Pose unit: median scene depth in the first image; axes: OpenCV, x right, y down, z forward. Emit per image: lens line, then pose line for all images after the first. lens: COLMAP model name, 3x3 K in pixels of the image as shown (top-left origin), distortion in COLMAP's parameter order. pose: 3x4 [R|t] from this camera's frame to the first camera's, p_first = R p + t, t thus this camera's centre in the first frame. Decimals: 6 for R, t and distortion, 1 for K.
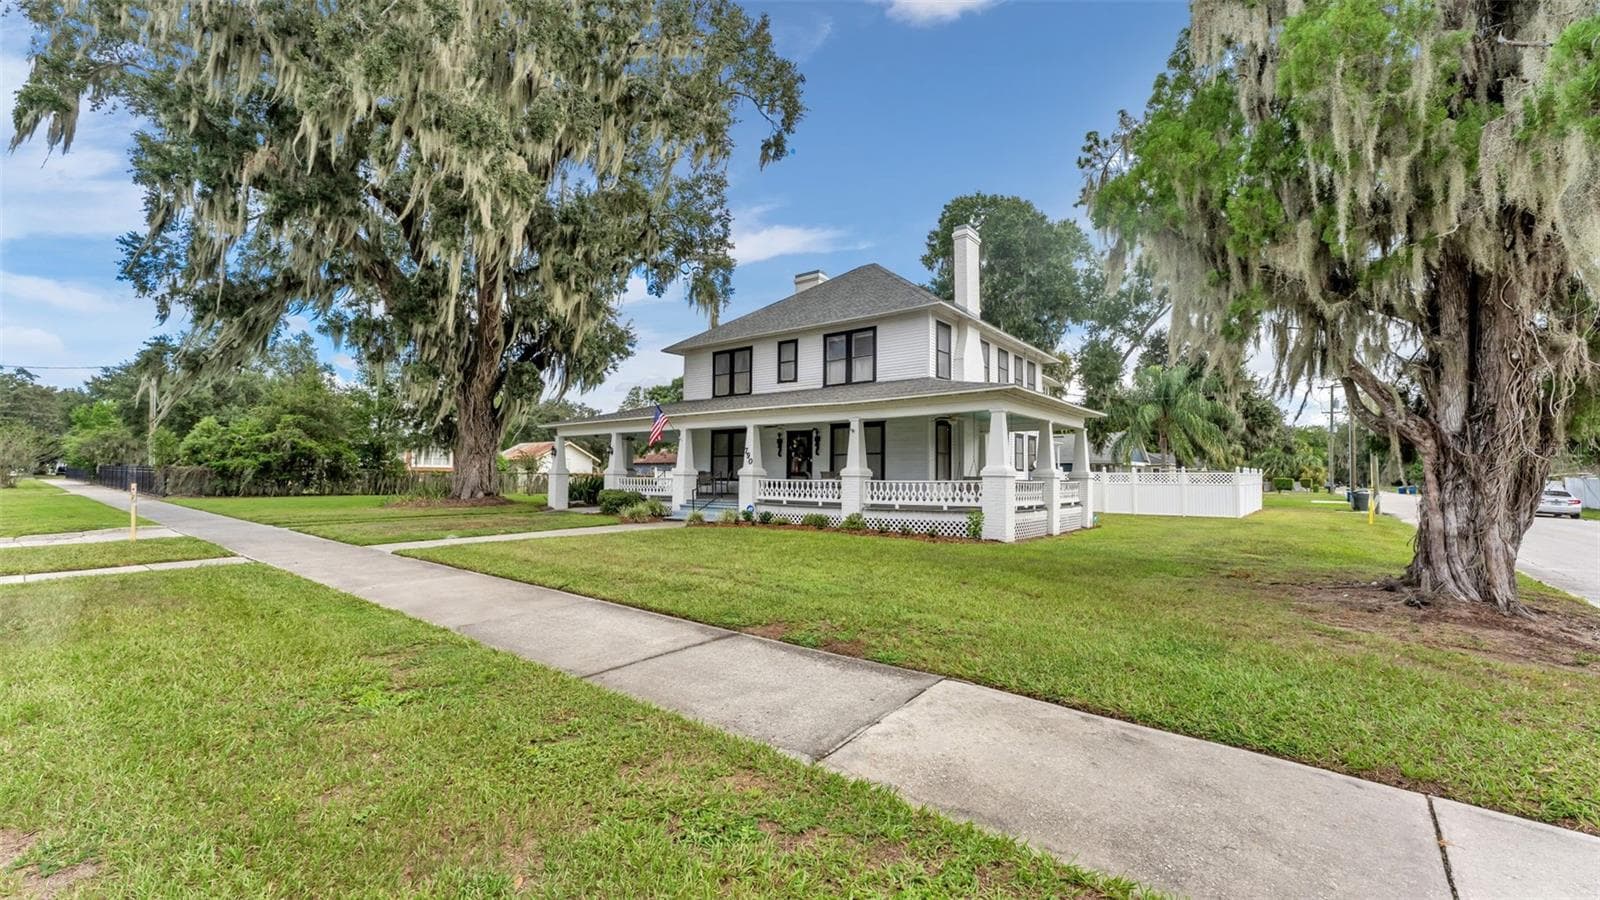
lens RADIAL K [[636.8, 0, 800.6], [0, 636.8, 449.8], [0, 0, 1]] dist [-0.000846, -0.000318]
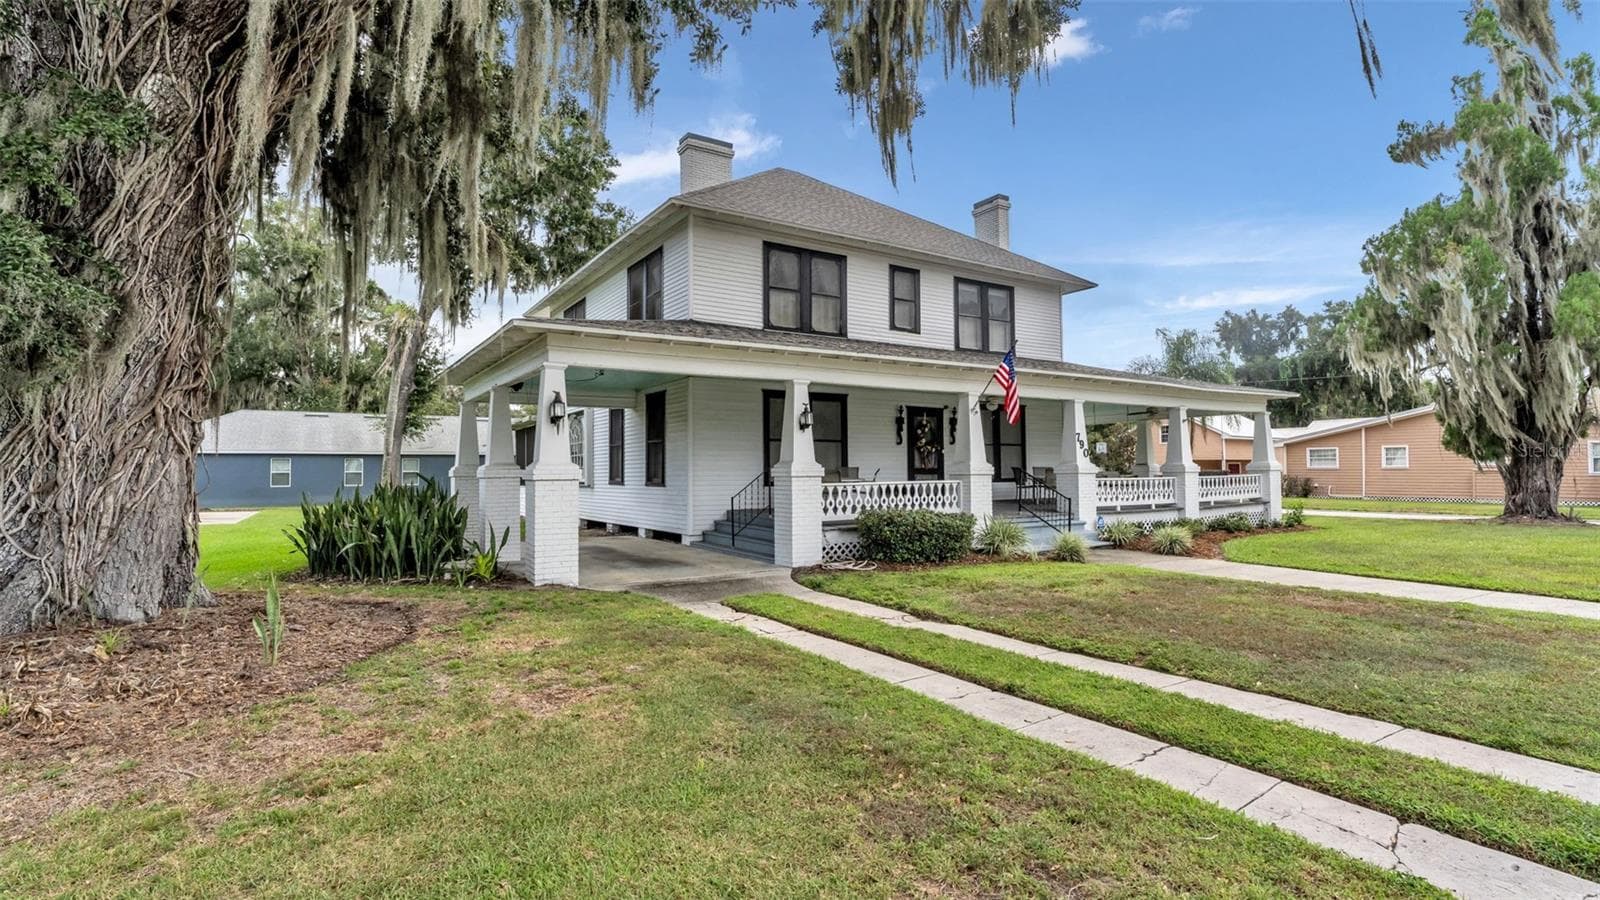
lens RADIAL K [[767.8, 0, 803.1], [0, 767.8, 450.3], [0, 0, 1]] dist [0.004348, 0.000356]
pose [[0.319024, 0.021005, 0.947514, -0.795916], [-0.026086, 0.999570, -0.013376, 0.028742], [-0.947388, -0.020449, 0.319435, 0.847998]]
